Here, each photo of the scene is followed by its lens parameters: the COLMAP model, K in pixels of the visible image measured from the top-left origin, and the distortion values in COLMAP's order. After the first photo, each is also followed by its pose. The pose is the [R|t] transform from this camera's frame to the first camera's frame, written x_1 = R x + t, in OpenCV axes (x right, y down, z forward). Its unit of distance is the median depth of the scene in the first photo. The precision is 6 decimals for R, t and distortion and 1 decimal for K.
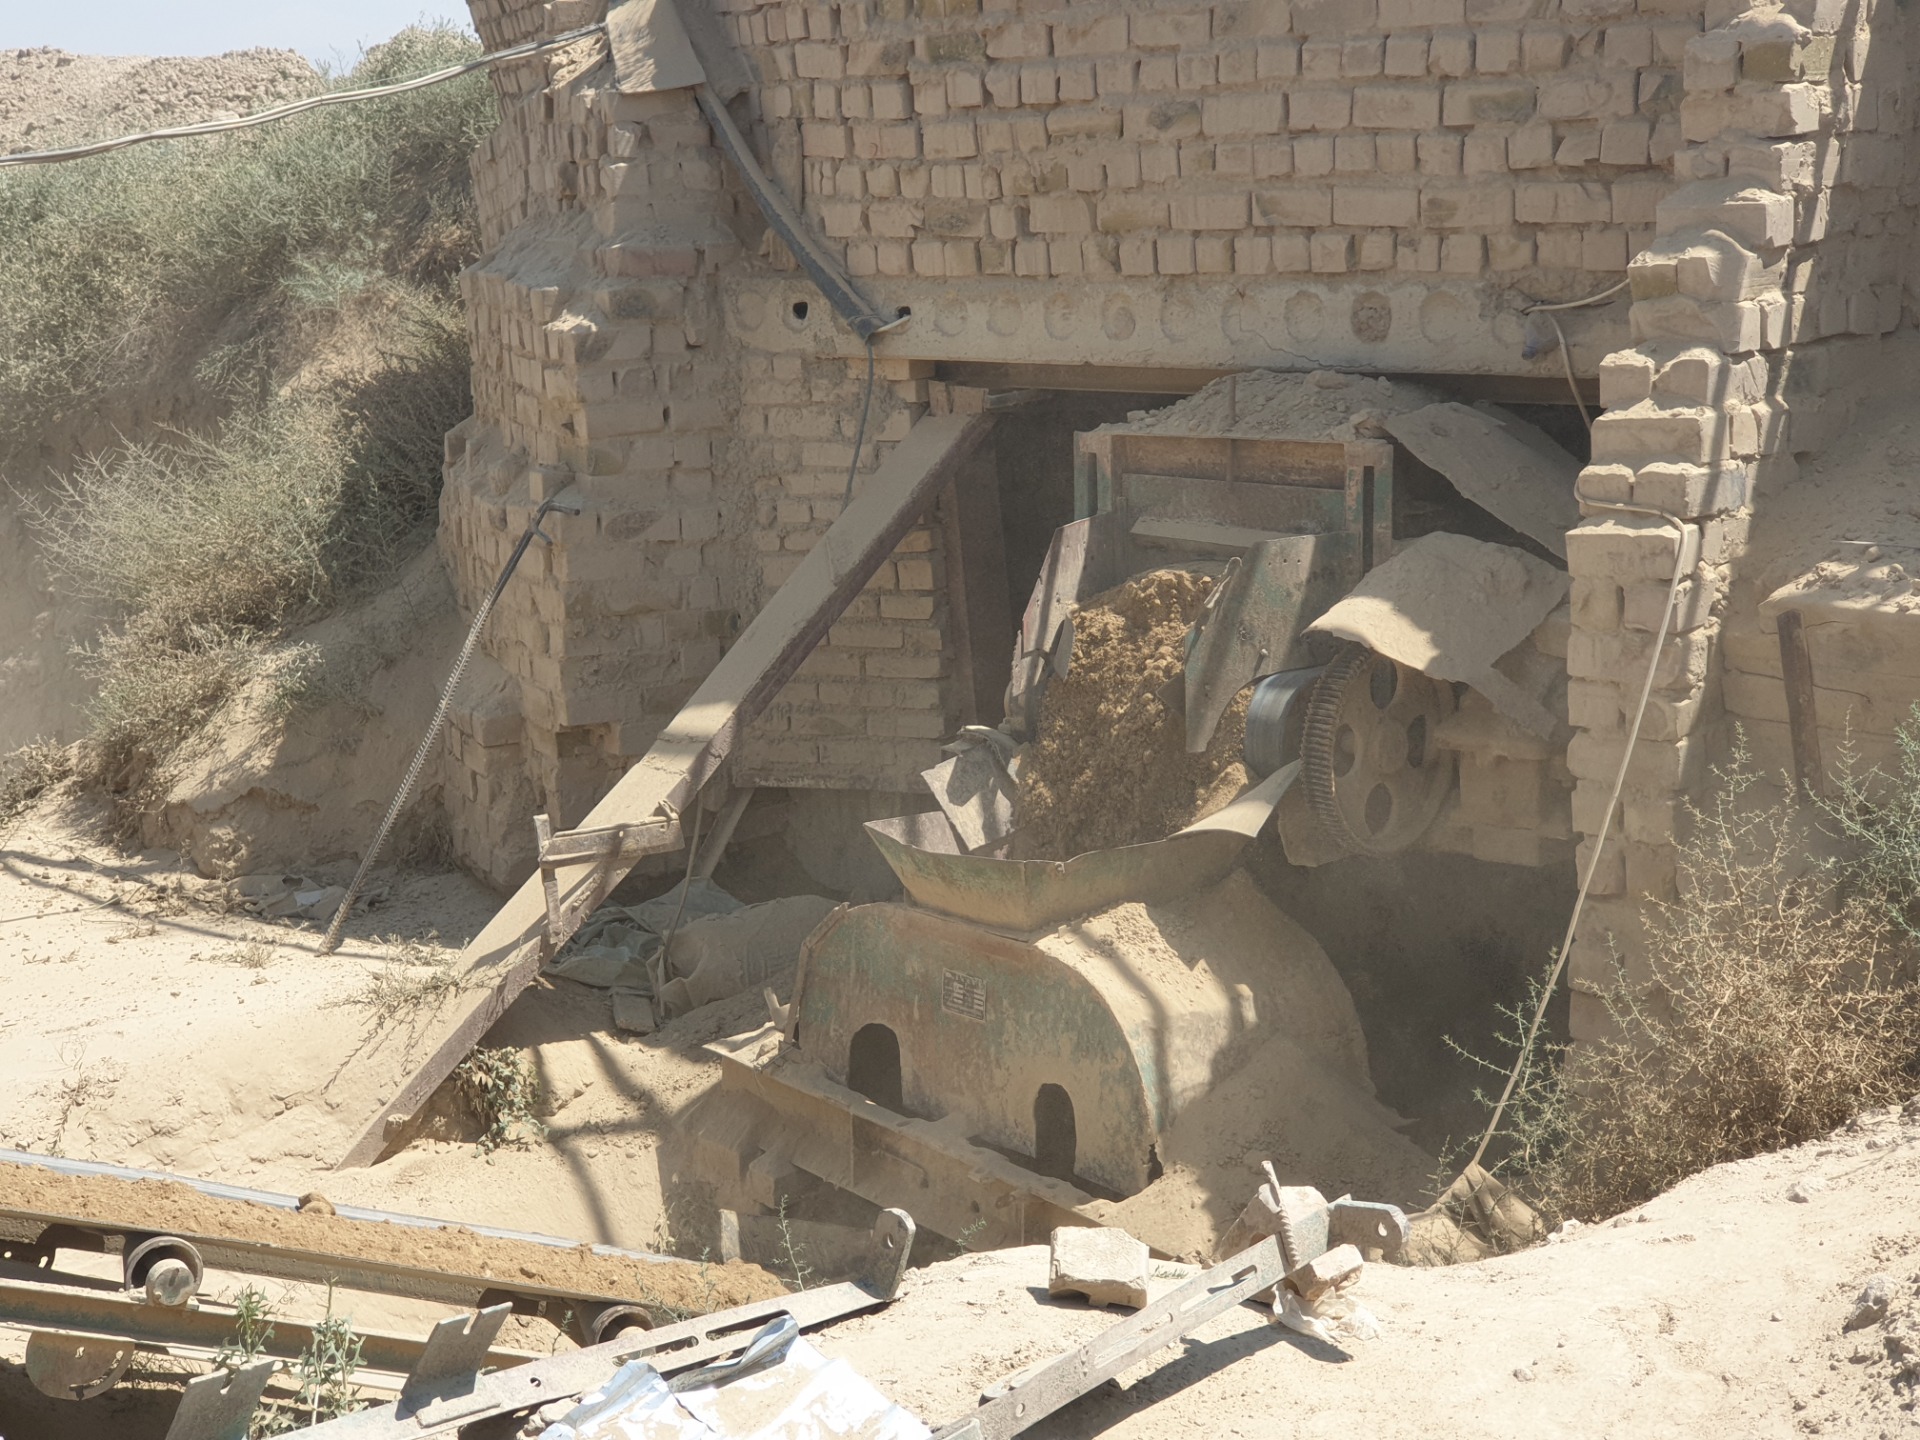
lens RADIAL K [[2787.7, 0, 819.0], [0, 2787.7, 720.8], [0, 0, 1]] dist [0.119566, -0.463500]
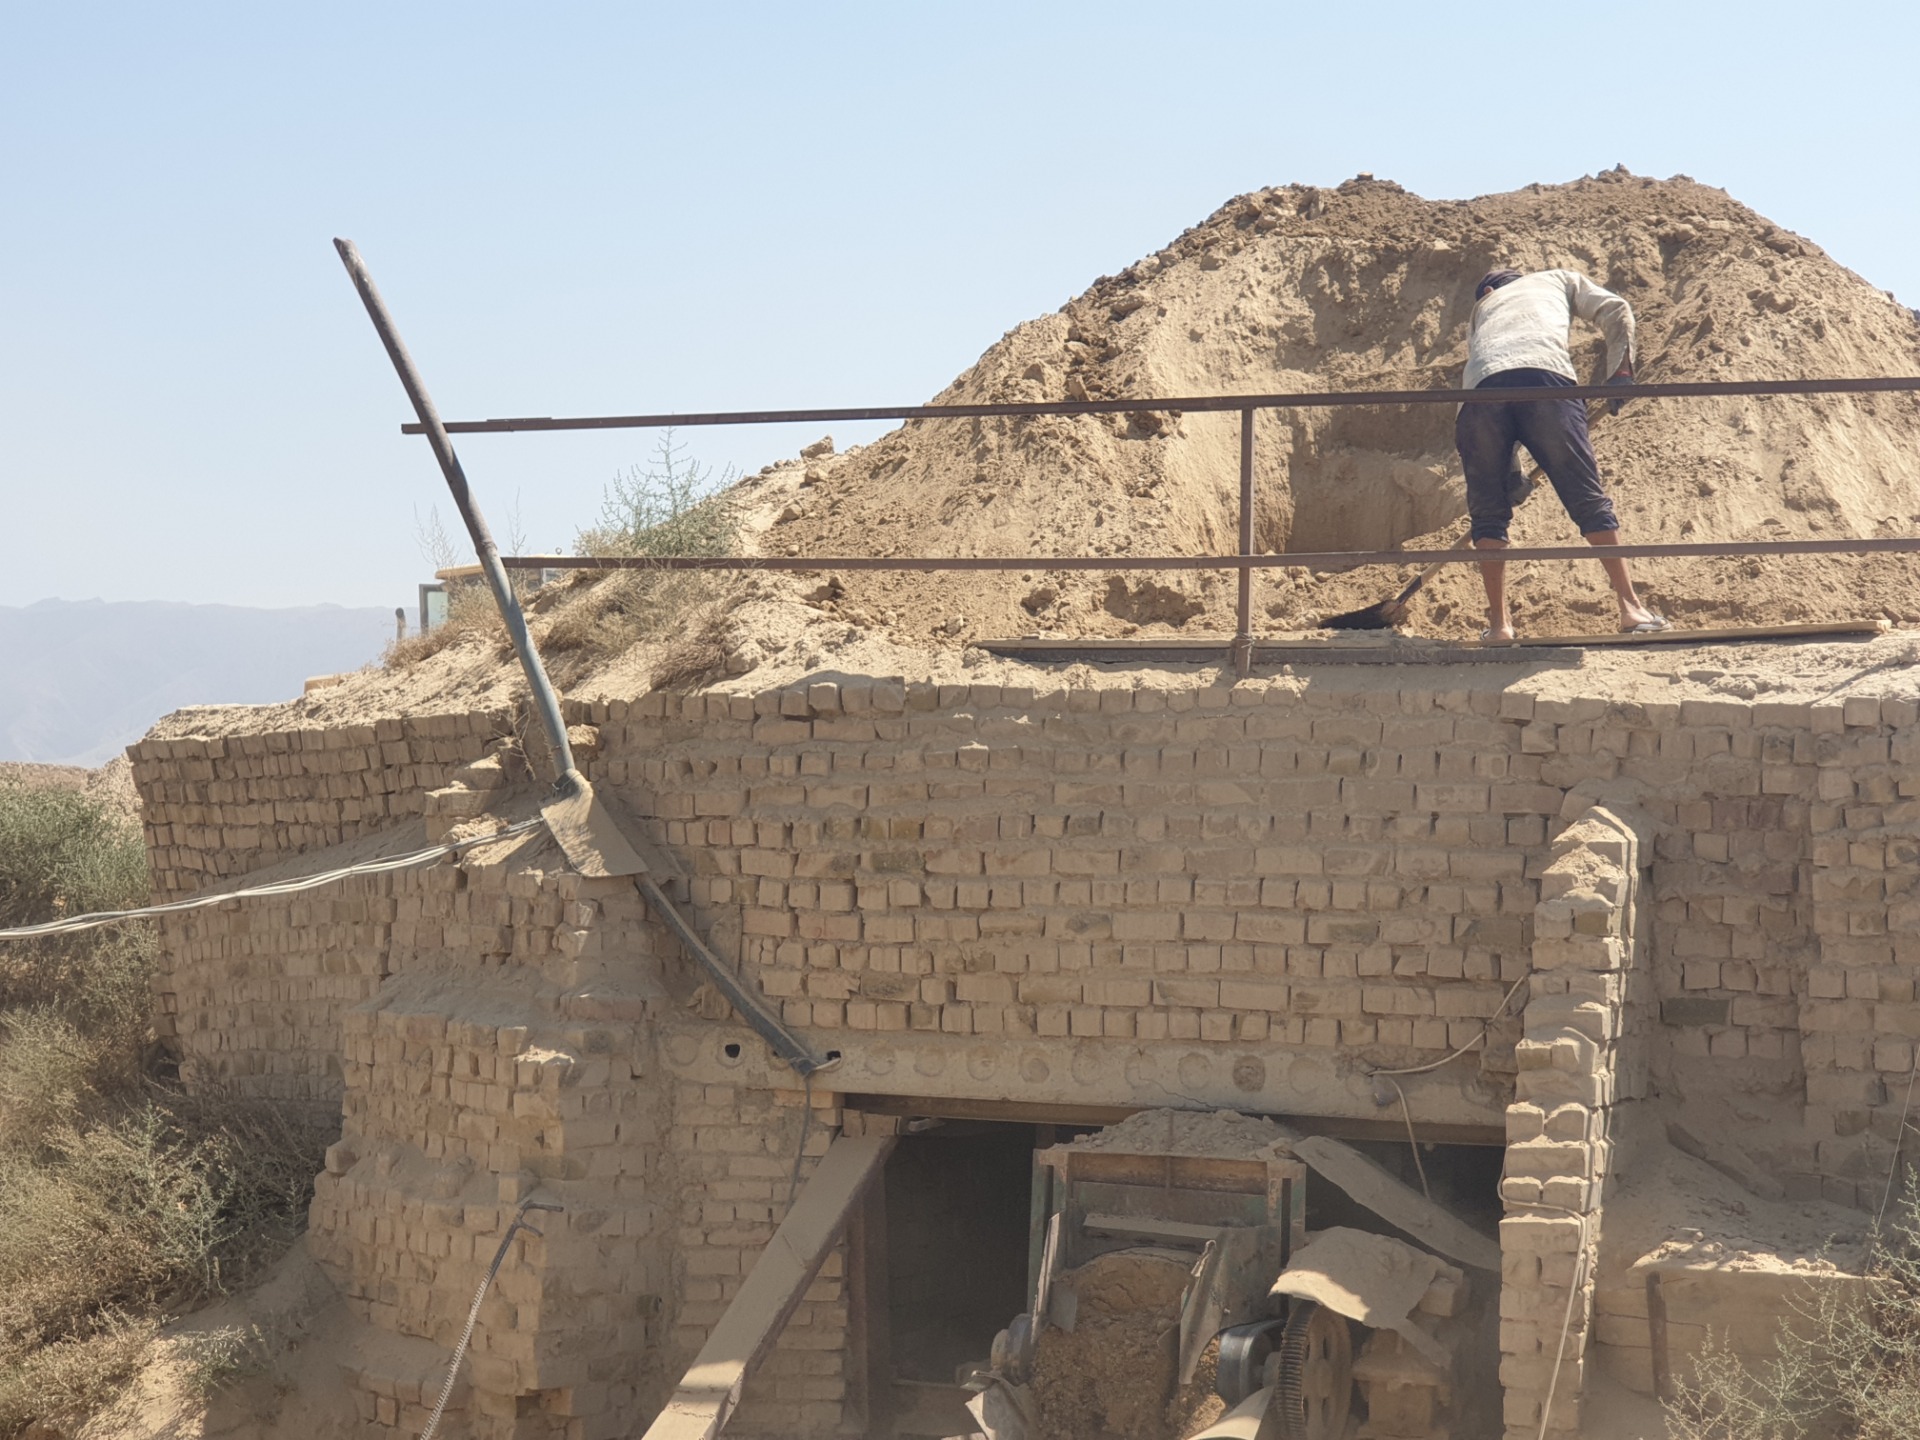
lens RADIAL K [[2787.7, 0, 819.0], [0, 2787.7, 720.8], [0, 0, 1]] dist [0.119566, -0.463500]
pose [[0.976339, 0.056307, 0.208788, -0.296100], [-0.000186, 0.965724, -0.259572, 0.046003], [-0.216247, 0.253391, 0.942884, -0.298015]]
